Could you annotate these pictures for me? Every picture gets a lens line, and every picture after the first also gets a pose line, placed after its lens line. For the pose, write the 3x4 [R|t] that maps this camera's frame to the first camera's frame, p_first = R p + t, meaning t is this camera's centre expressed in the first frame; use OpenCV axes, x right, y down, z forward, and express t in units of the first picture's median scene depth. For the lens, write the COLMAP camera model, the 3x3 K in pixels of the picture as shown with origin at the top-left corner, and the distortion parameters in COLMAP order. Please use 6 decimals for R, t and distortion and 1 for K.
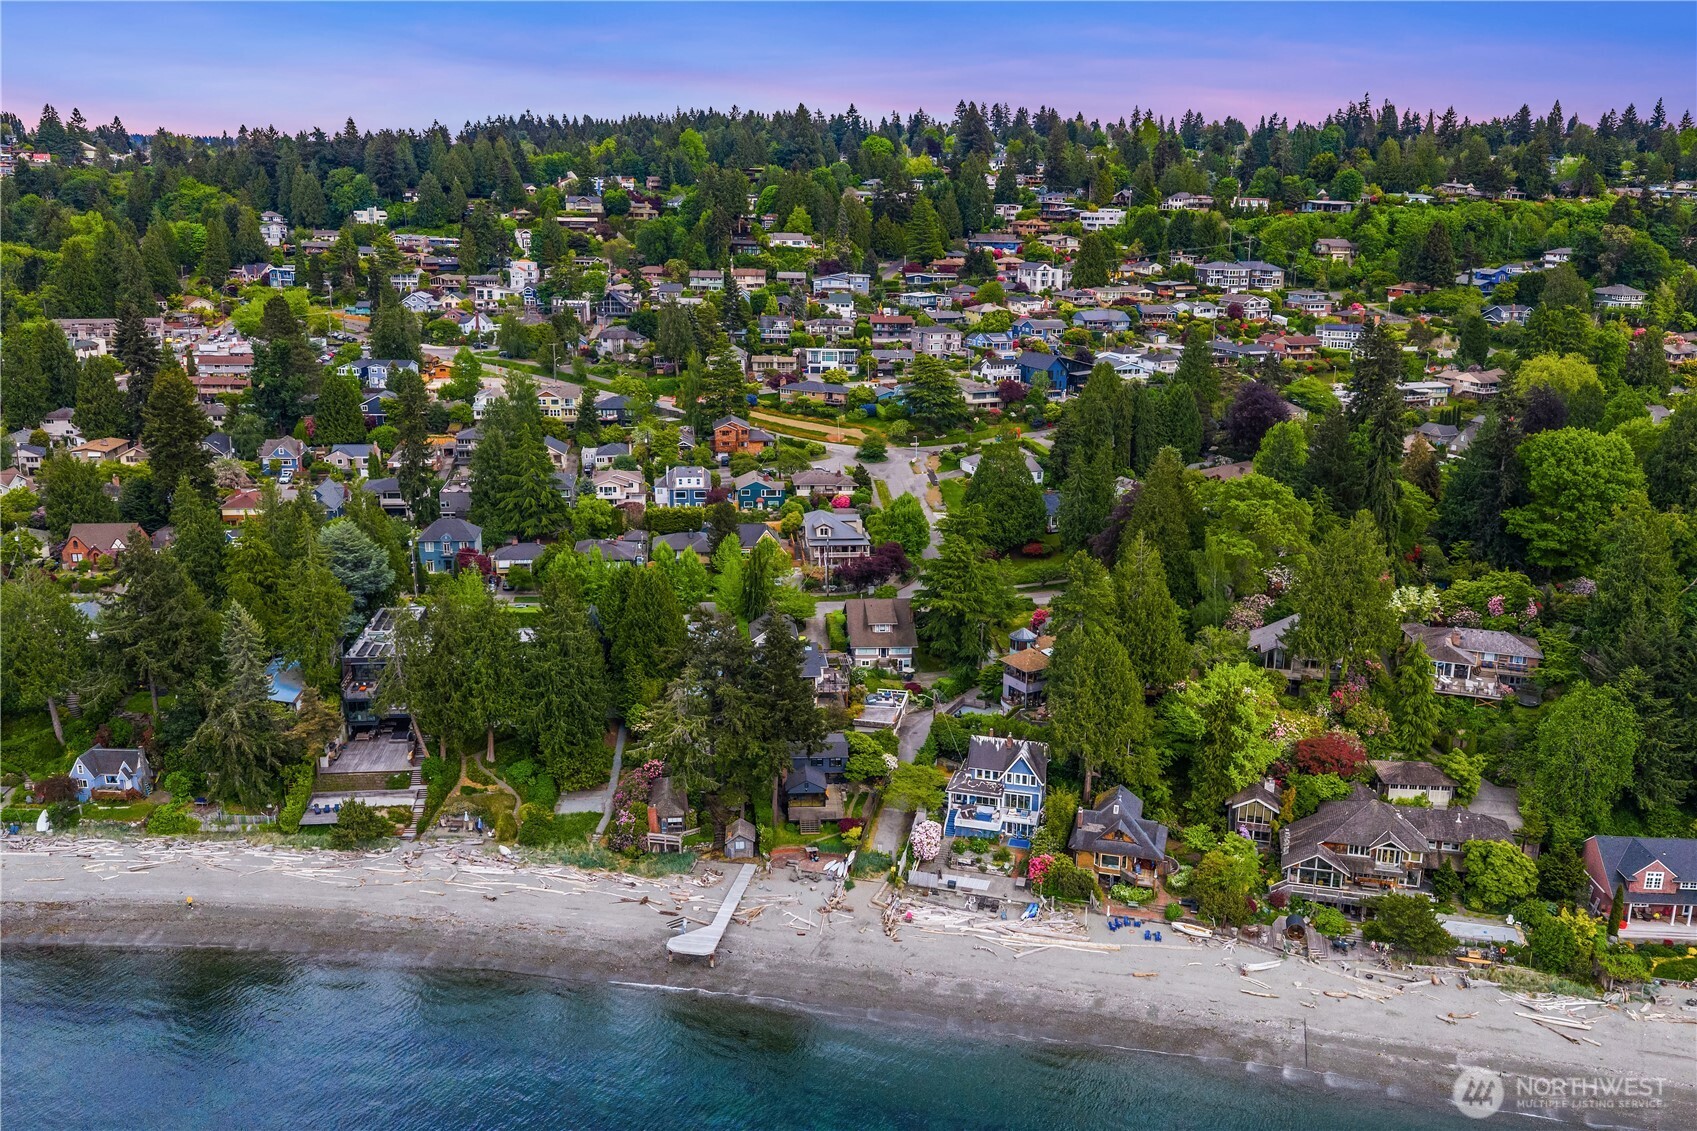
lens RADIAL K [[1393.8, 0, 885.3], [0, 1393.8, 565.0], [0, 0, 1]] dist [0.006920, -0.017588]
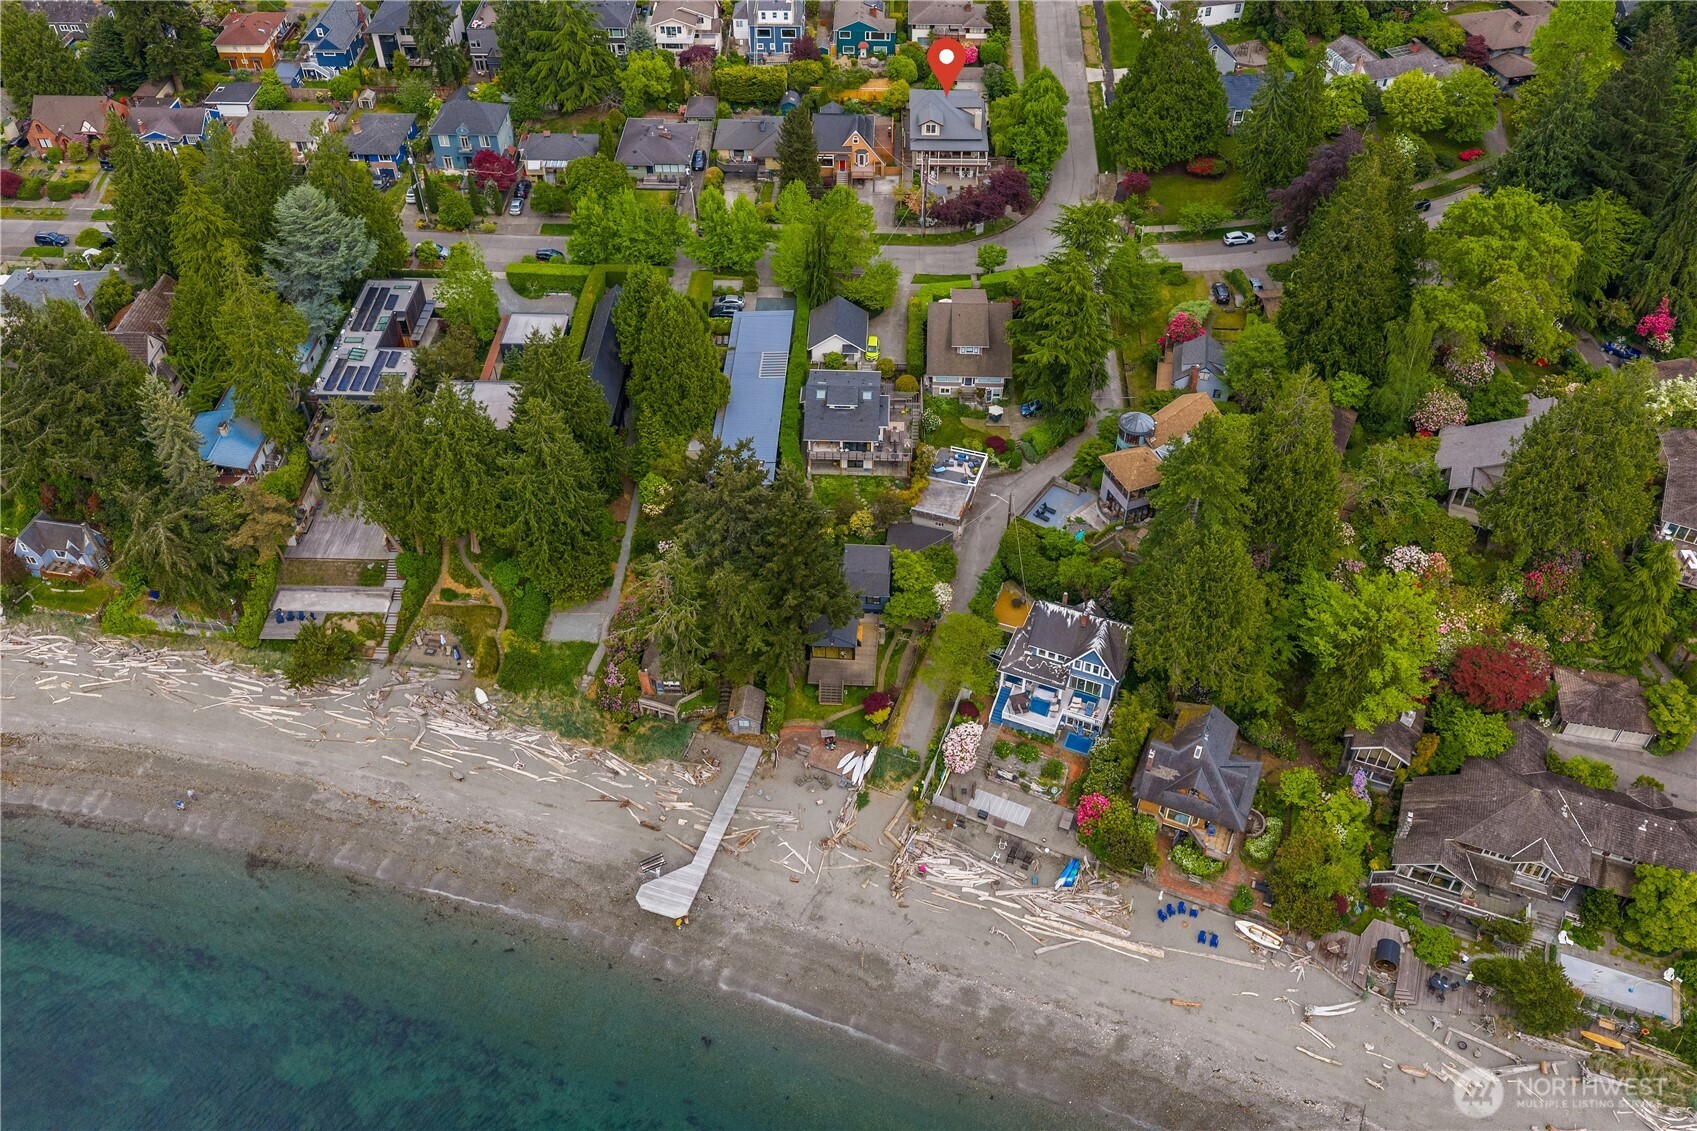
lens RADIAL K [[1405.9, 0, 848.5], [0, 1405.9, 565.5], [0, 0, 1]] dist [0.003497, -0.010369]
pose [[0.986591, 0.103734, -0.126006, 0.056156], [-0.031606, 0.878853, 0.476044, -0.290496], [0.160122, -0.465678, 0.870347, 0.303535]]
